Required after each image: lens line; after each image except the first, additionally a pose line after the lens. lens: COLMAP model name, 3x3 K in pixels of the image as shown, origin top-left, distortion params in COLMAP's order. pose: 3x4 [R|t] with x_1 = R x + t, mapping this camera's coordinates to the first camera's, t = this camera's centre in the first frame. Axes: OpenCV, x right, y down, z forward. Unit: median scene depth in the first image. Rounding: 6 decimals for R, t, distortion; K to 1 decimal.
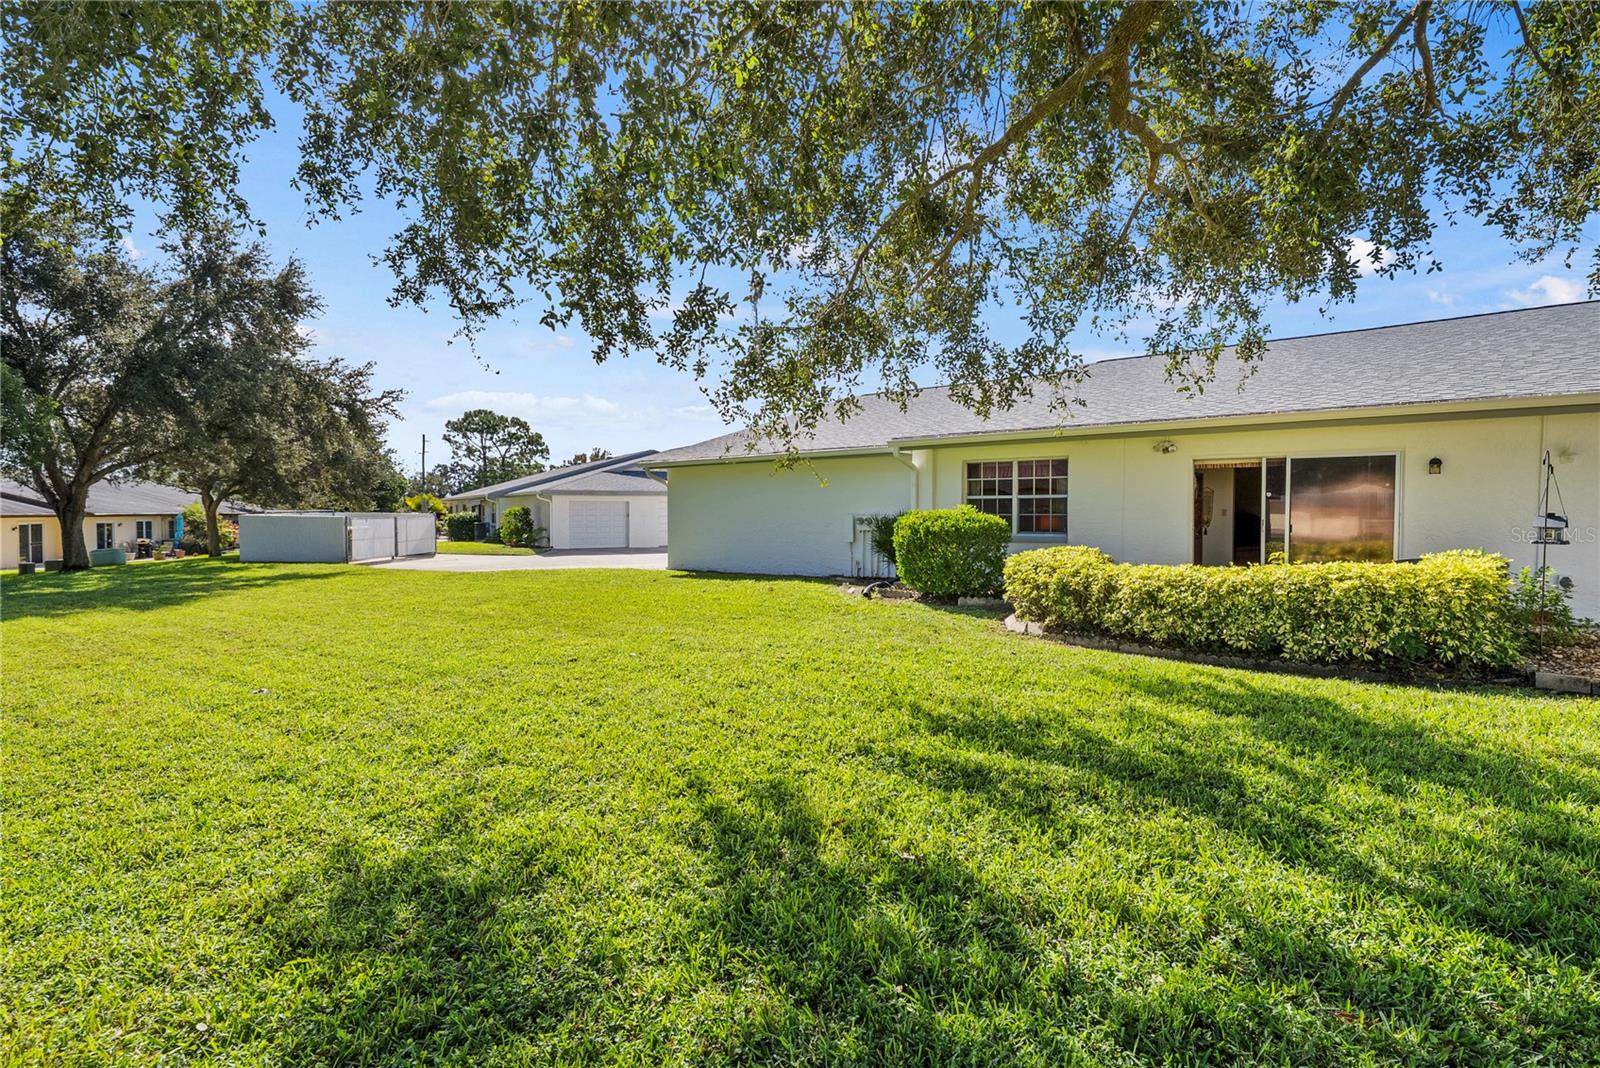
lens RADIAL K [[790.7, 0, 799.1], [0, 790.7, 532.2], [0, 0, 1]] dist [-0.003171, 0.004927]
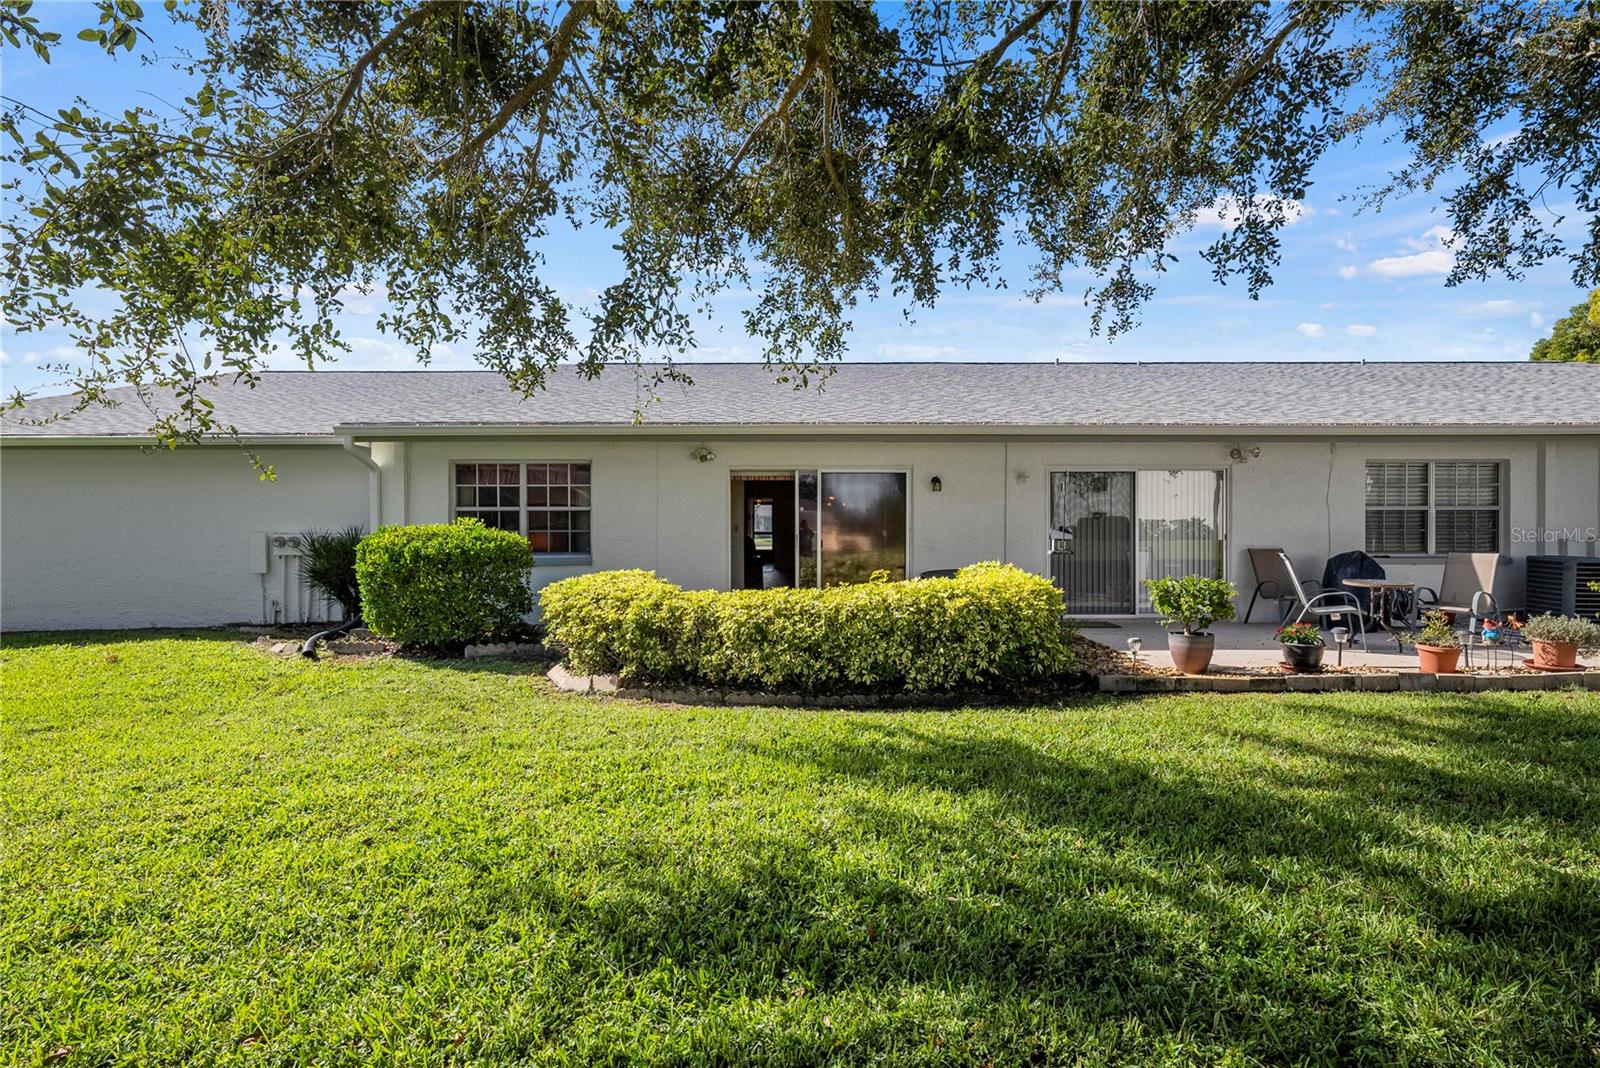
lens RADIAL K [[790.7, 0, 803.5], [0, 790.7, 531.9], [0, 0, 1]] dist [-0.003171, 0.004927]
pose [[0.760524, -0.005335, 0.649288, -0.042725], [0.020375, 0.999670, -0.015651, -0.005492], [-0.648990, 0.025133, 0.760382, 0.346609]]
